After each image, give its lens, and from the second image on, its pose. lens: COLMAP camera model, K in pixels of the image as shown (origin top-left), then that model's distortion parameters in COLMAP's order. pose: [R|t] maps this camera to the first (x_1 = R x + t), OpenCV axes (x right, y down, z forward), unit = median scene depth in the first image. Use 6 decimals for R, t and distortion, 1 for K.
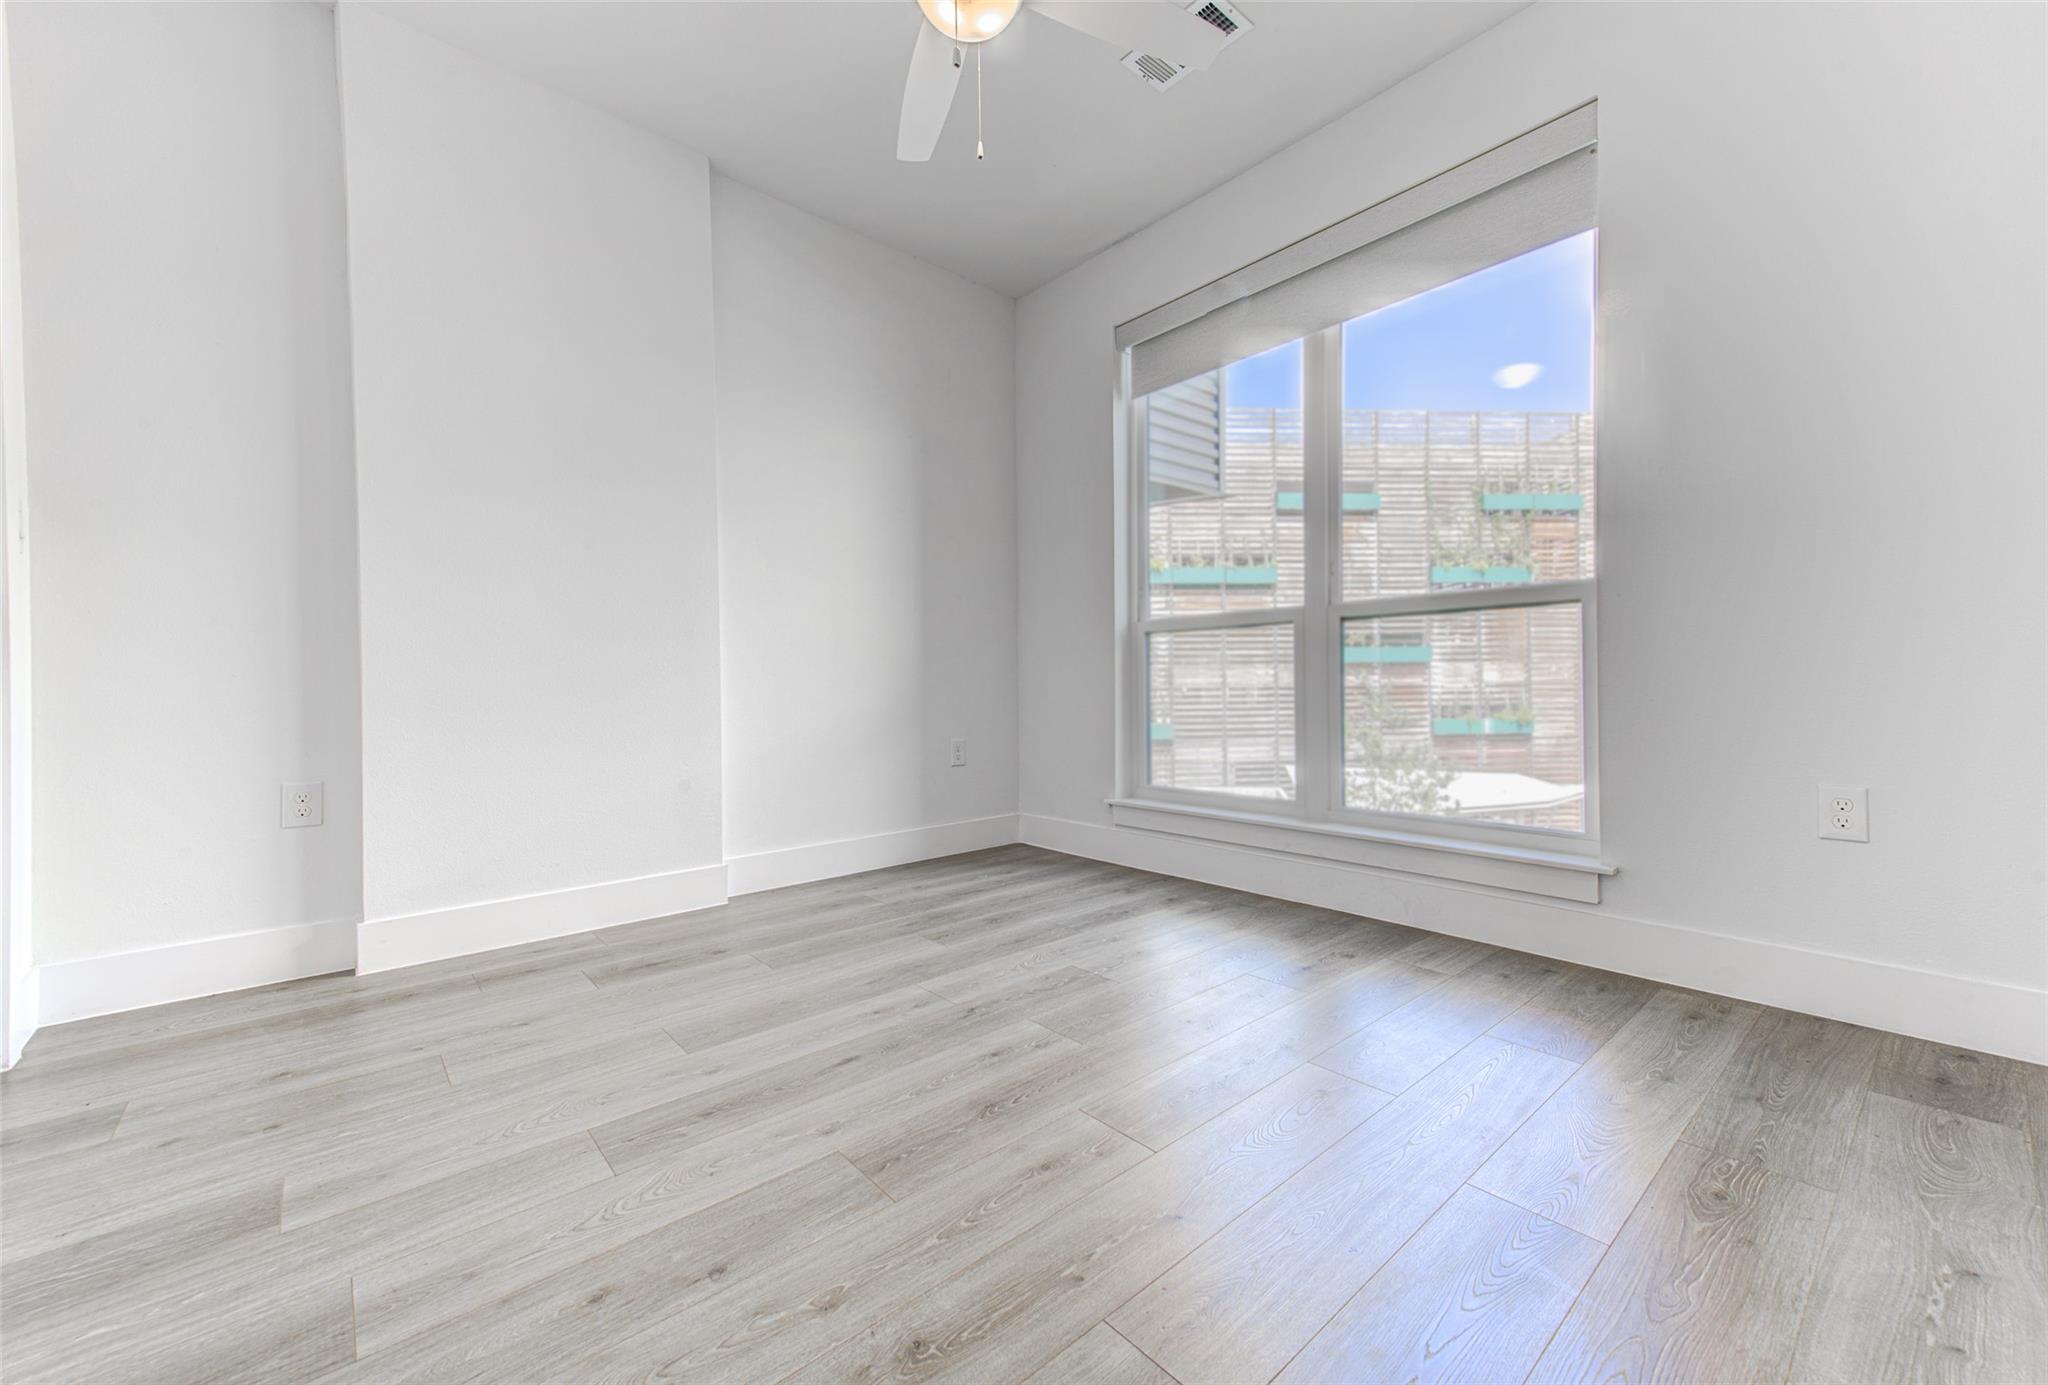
lens RADIAL K [[796.5, 0, 1017.7], [0, 796.5, 692.5], [0, 0, 1]] dist [0.008340, 0.000134]
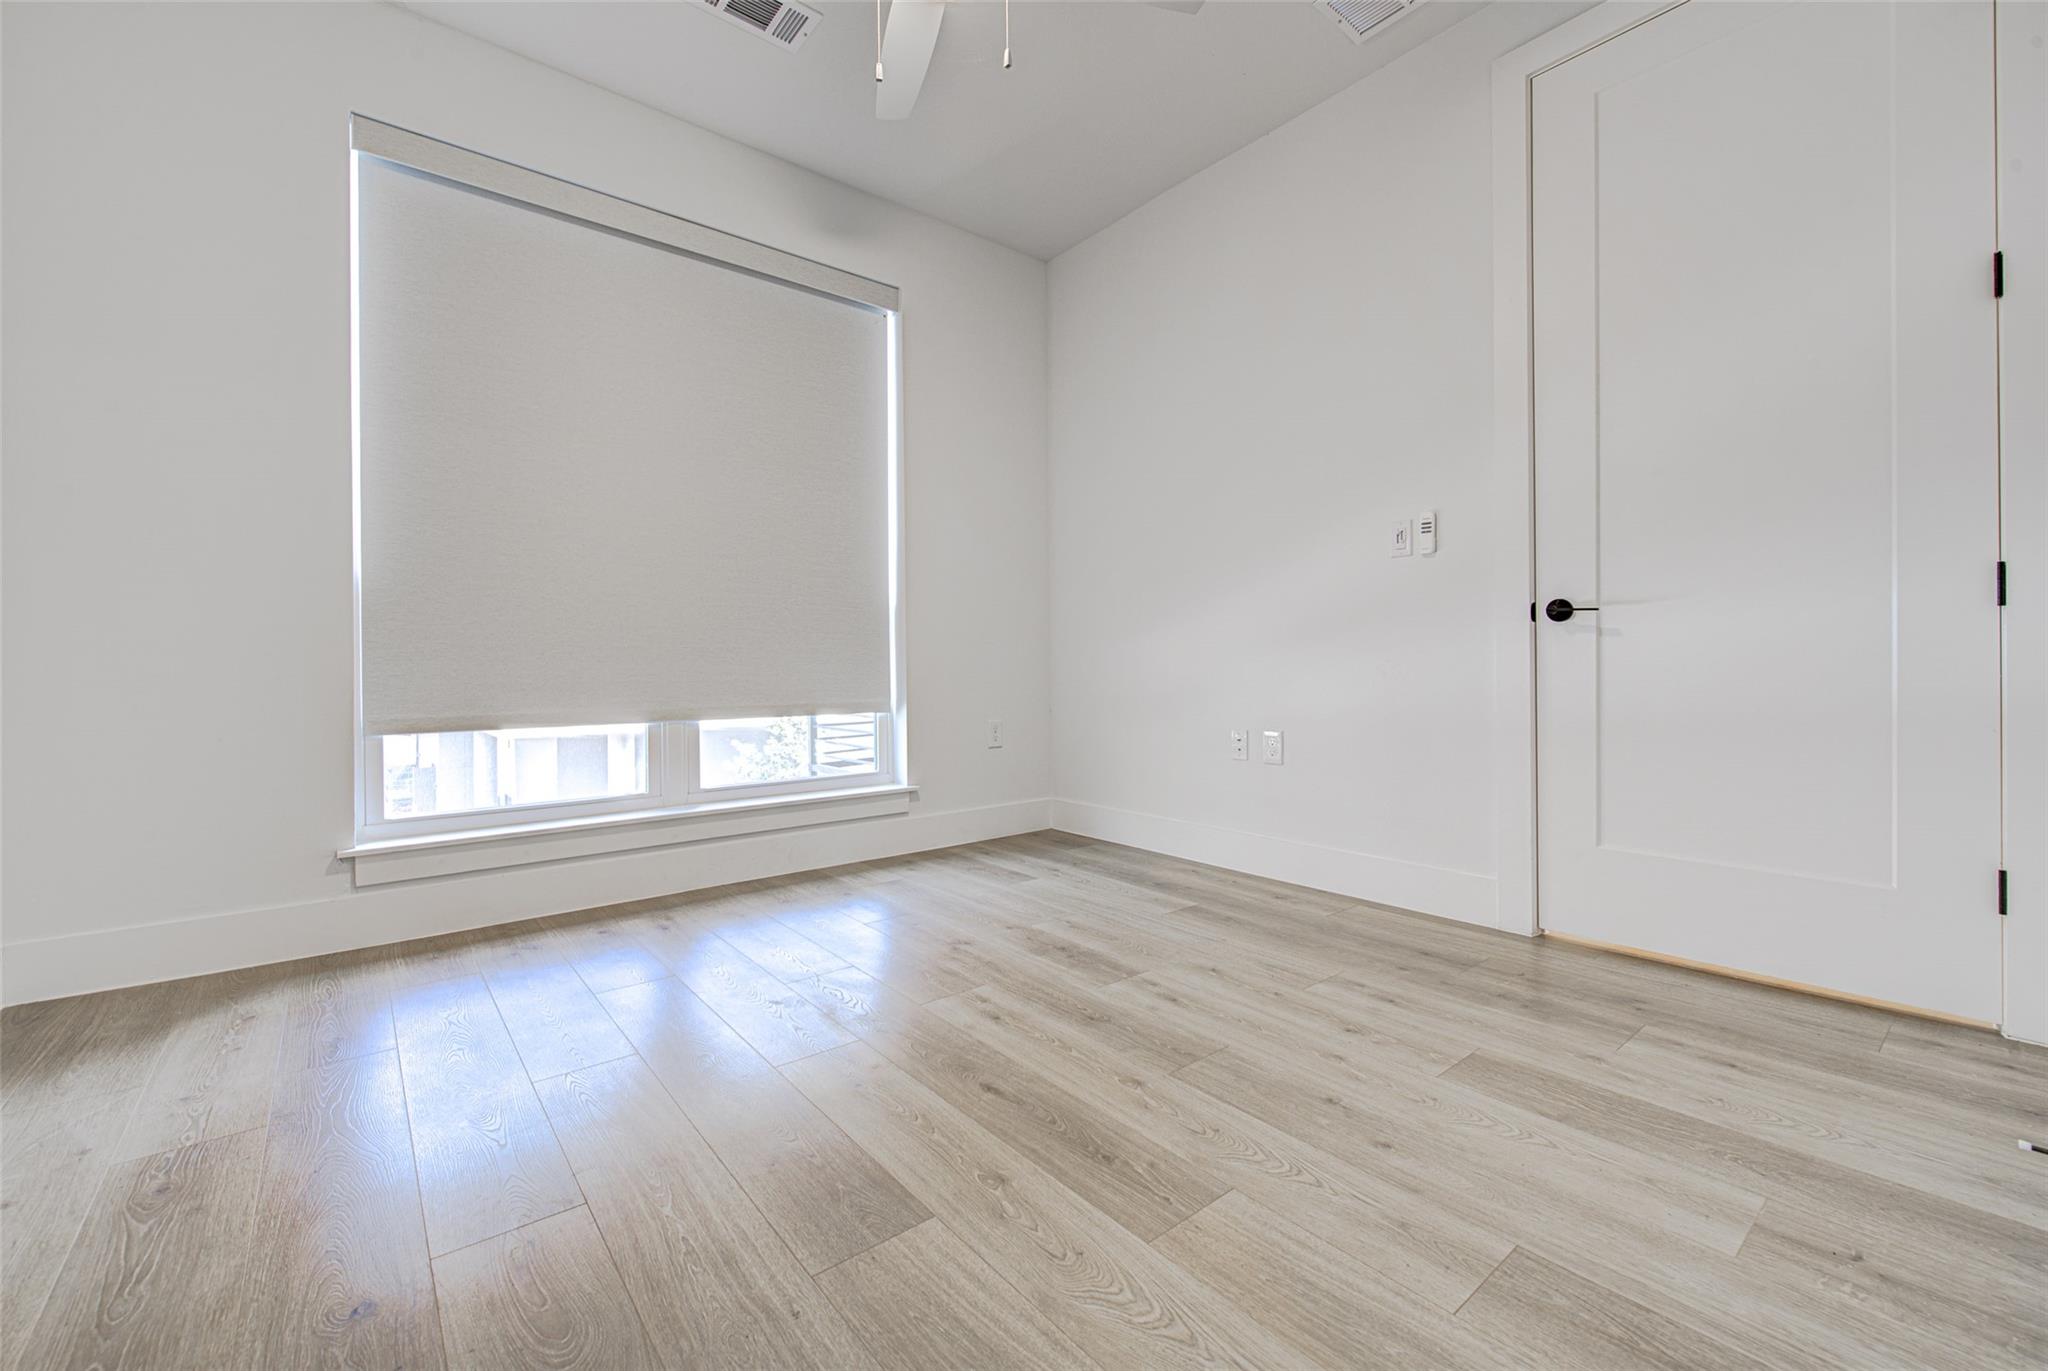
lens RADIAL K [[852.6, 0, 1018.3], [0, 852.6, 669.6], [0, 0, 1]] dist [0.000689, -0.000227]
pose [[0.046862, -0.000345, 0.998901, -1.466409], [0.016174, 0.999869, -0.000413, -0.006507], [-0.998770, 0.016176, 0.046861, 1.160399]]
